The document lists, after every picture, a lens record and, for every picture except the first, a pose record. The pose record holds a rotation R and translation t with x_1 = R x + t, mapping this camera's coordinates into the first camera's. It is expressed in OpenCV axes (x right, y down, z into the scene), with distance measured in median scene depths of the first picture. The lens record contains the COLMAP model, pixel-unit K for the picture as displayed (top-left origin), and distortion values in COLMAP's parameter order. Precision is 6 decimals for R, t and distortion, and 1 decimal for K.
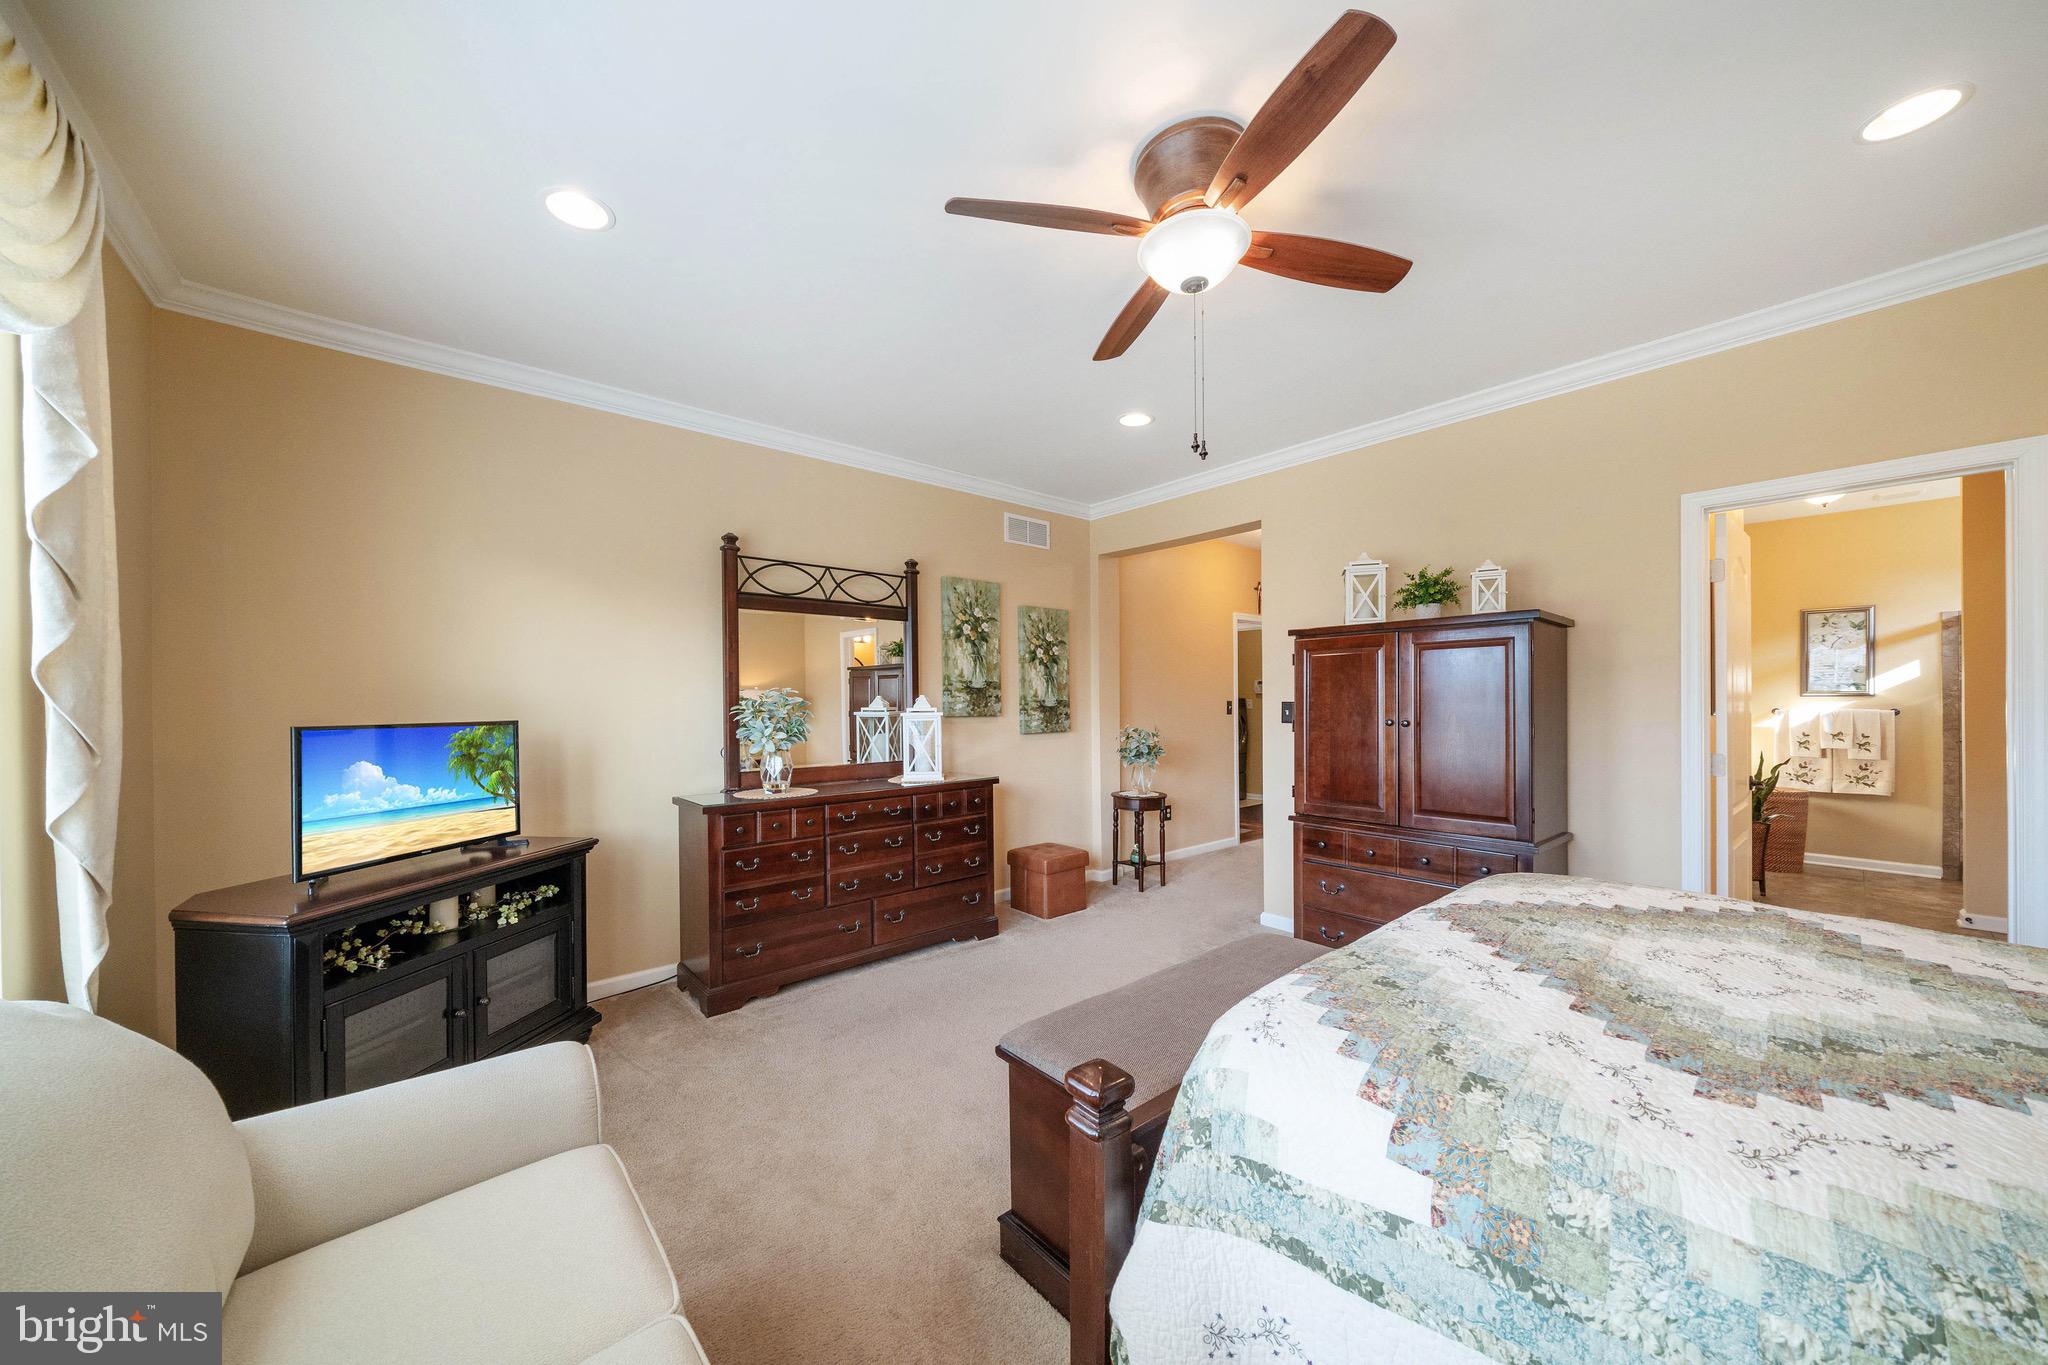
lens RADIAL K [[701.3, 0, 1030.8], [0, 701.3, 698.7], [0, 0, 1]] dist [-0.008647, 0.000488]
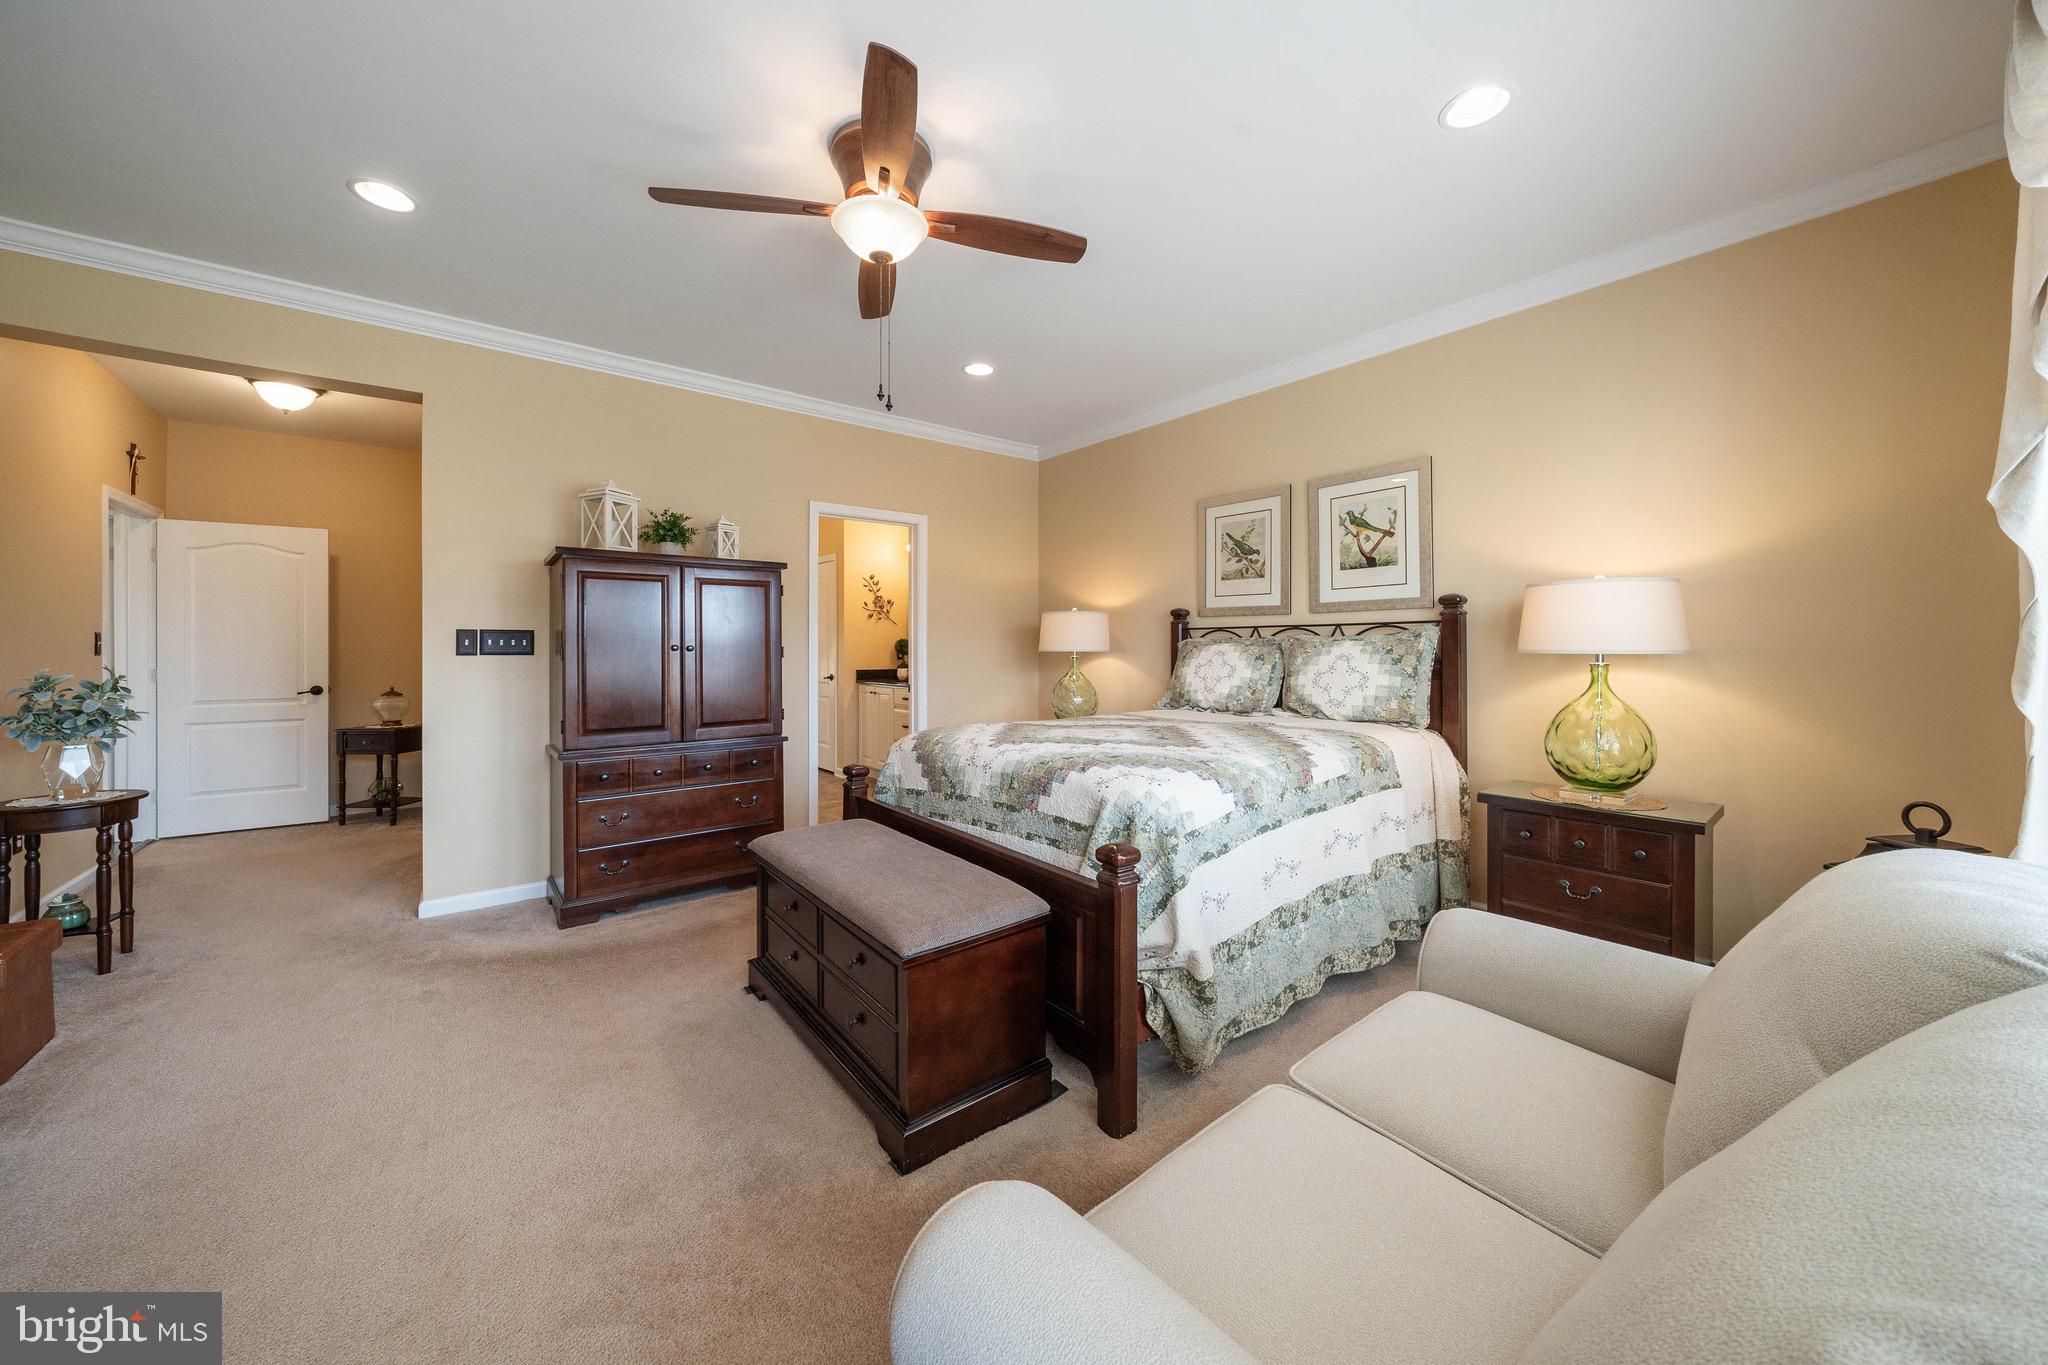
lens RADIAL K [[701.3, 0, 999.6], [0, 701.3, 650.0], [0, 0, 1]] dist [-0.008647, 0.000488]
pose [[0.064985, -0.001504, 0.997885, -0.579499], [-0.000339, 0.999999, 0.001529, 0.038501], [-0.997886, -0.000437, 0.064984, 0.462432]]
